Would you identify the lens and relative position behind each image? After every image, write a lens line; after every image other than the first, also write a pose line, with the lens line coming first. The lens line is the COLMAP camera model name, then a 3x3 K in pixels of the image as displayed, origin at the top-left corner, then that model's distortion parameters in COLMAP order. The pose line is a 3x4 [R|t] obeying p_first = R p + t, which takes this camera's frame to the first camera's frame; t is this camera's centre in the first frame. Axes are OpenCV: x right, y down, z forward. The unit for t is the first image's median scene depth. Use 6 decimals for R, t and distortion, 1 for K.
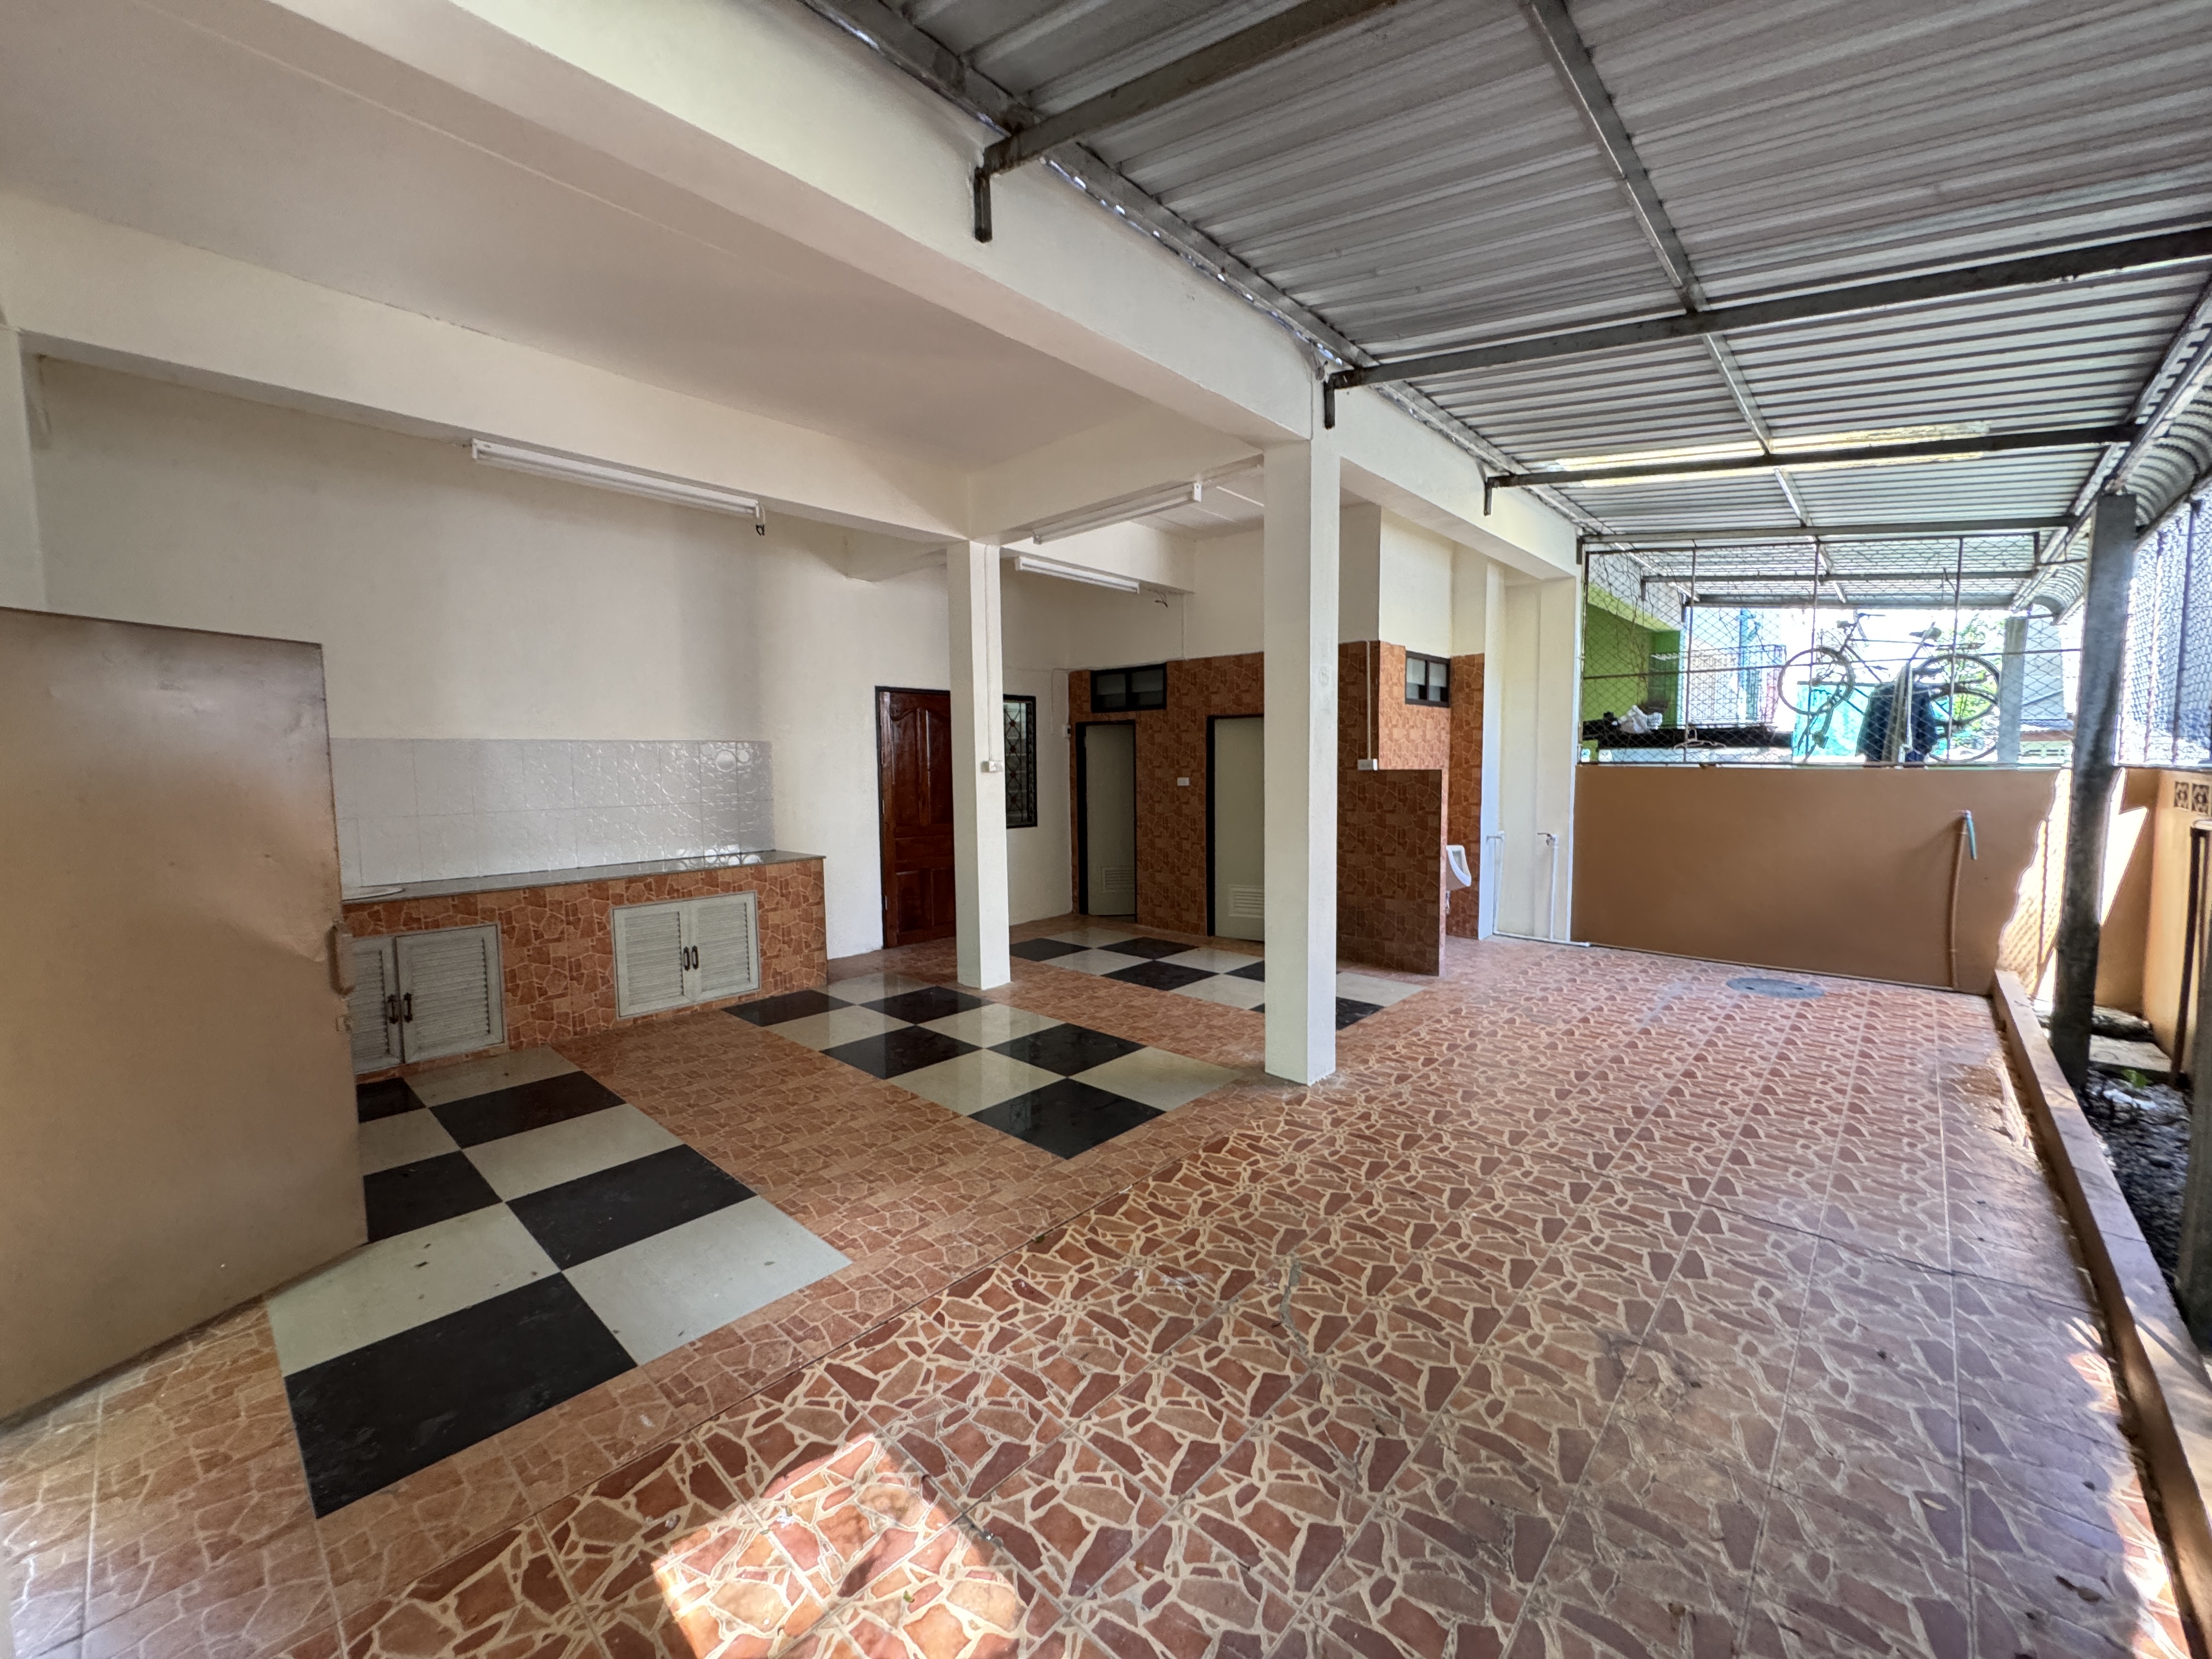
lens RADIAL K [[875.5, 0, 1113.1], [0, 875.5, 819.0], [0, 0, 1]] dist [-0.004417, 0.000330]
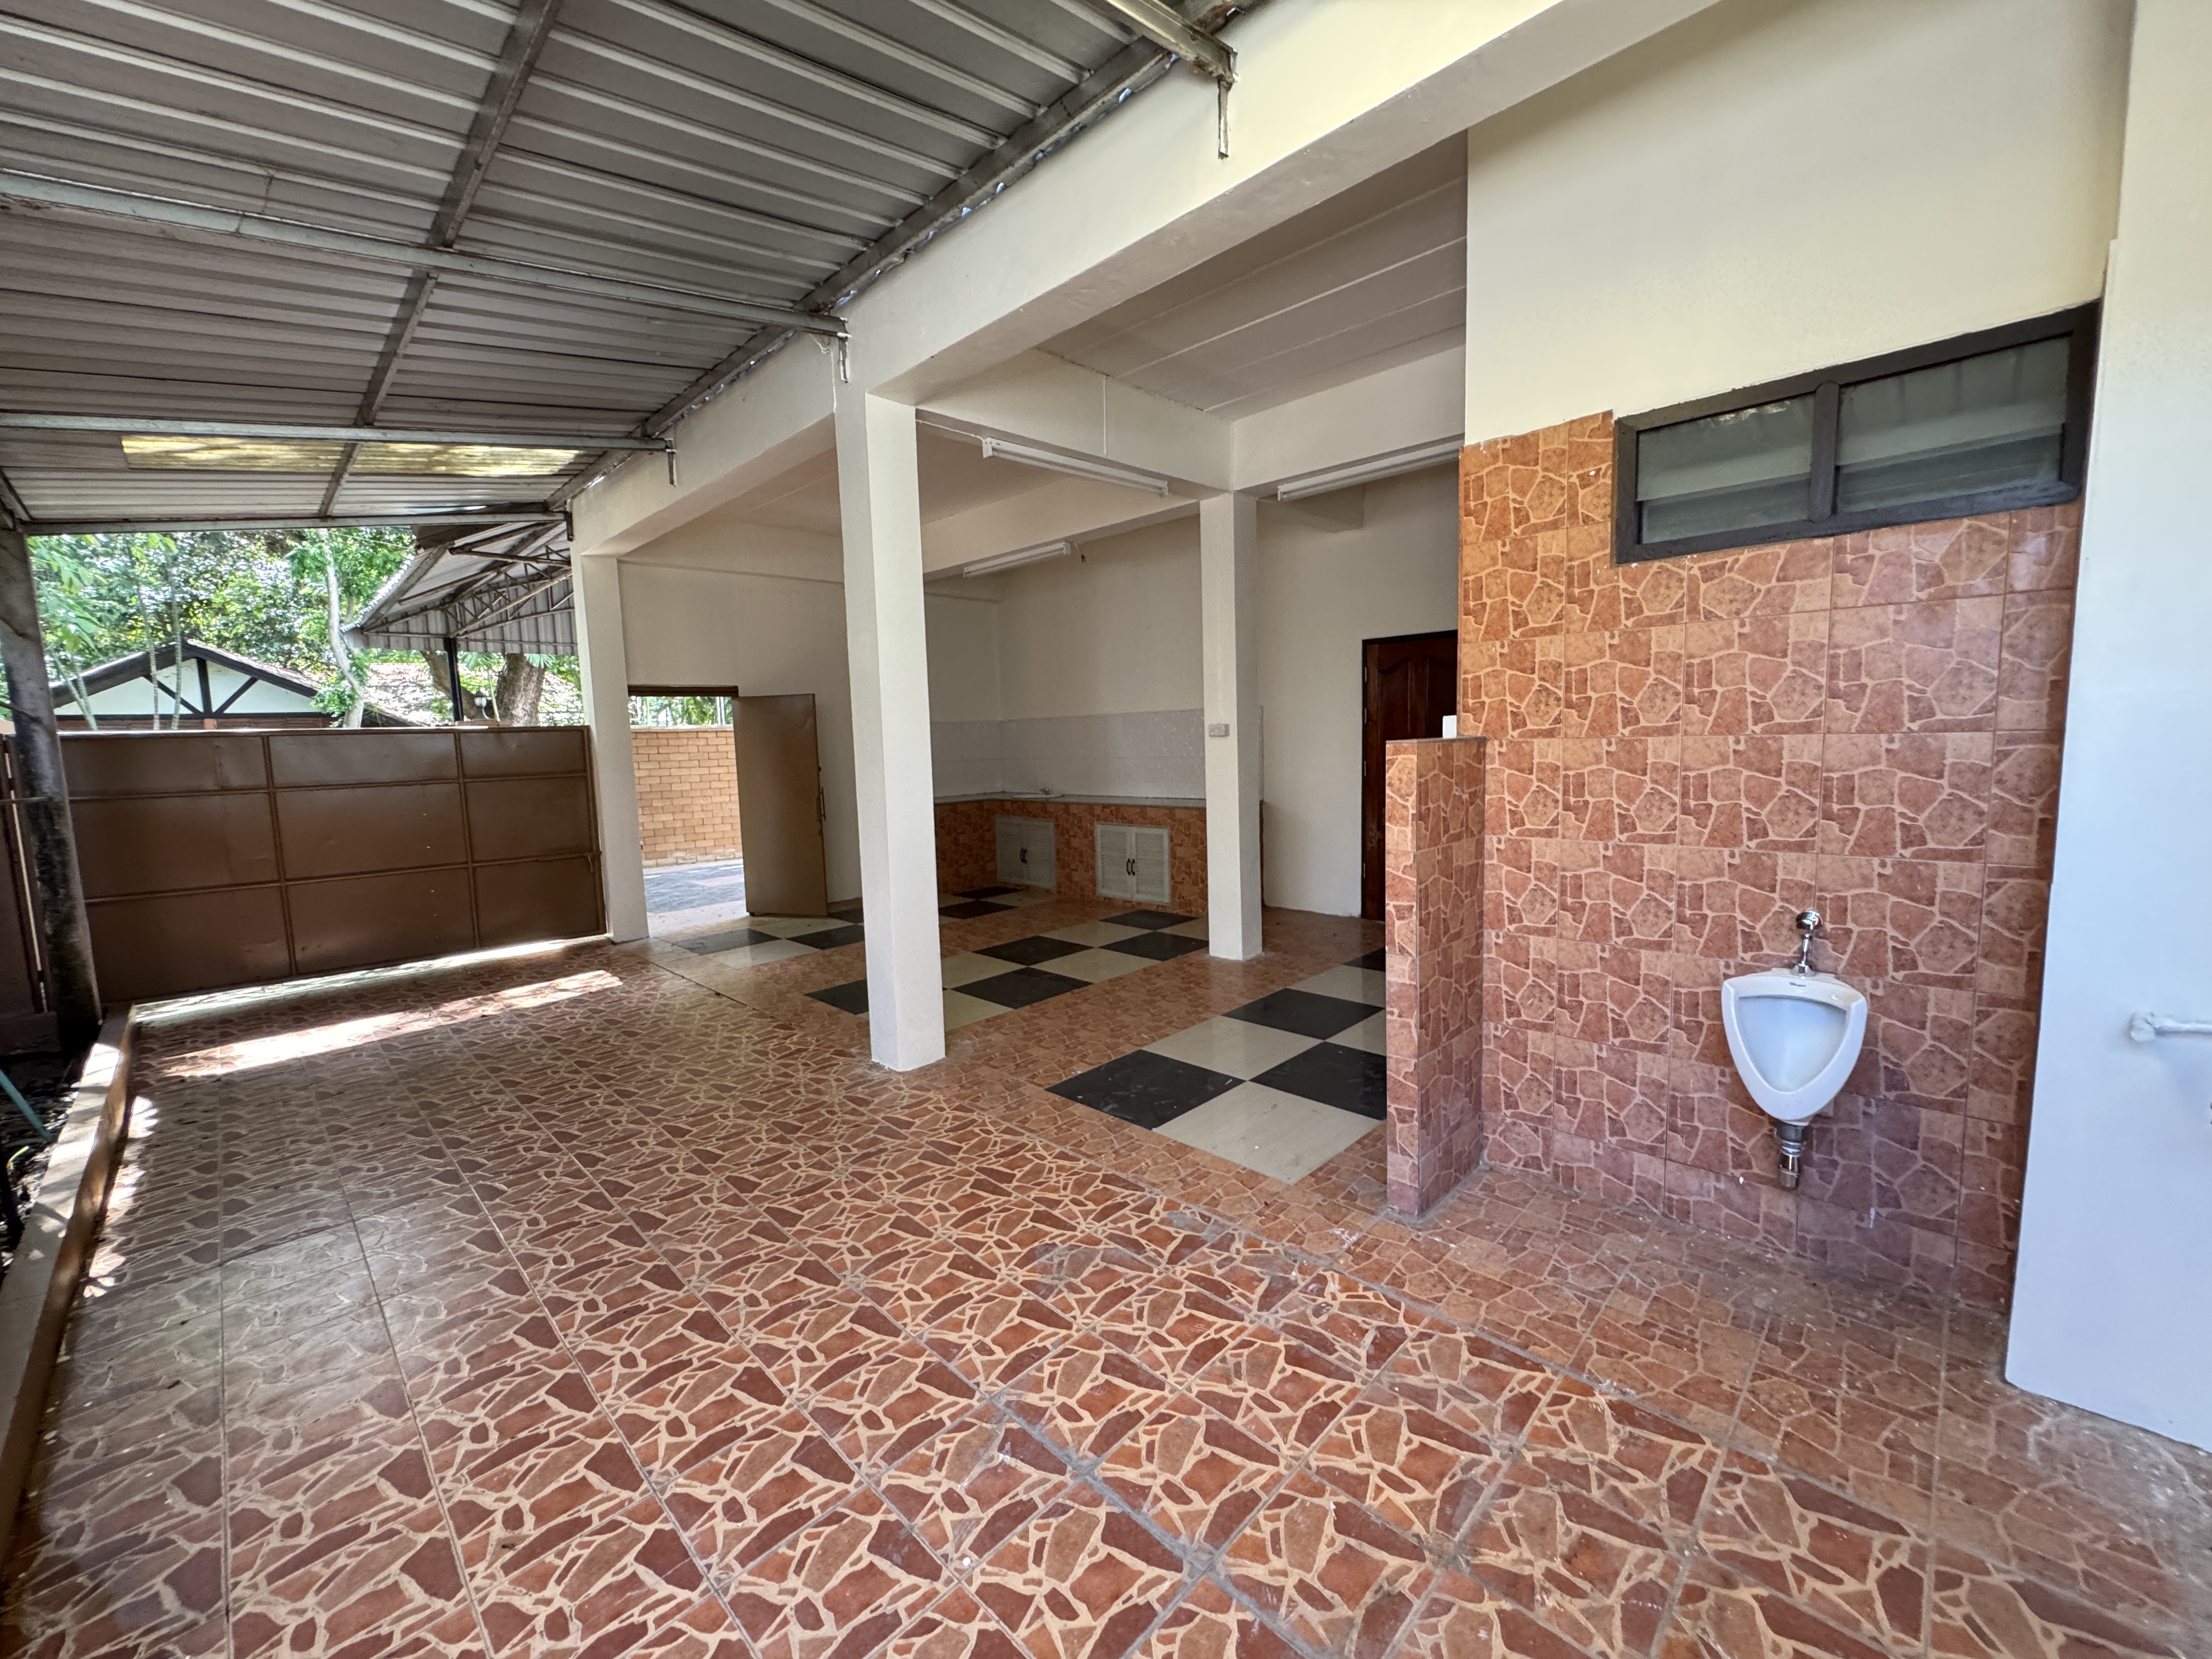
lens RADIAL K [[875.5, 0, 1115.1], [0, 875.5, 839.6], [0, 0, 1]] dist [-0.004417, 0.000330]
pose [[-0.024984, 0.131847, -0.990955, 1.001611], [-0.036942, 0.990466, 0.132713, -0.078424], [0.999005, 0.039923, -0.019875, 1.088788]]
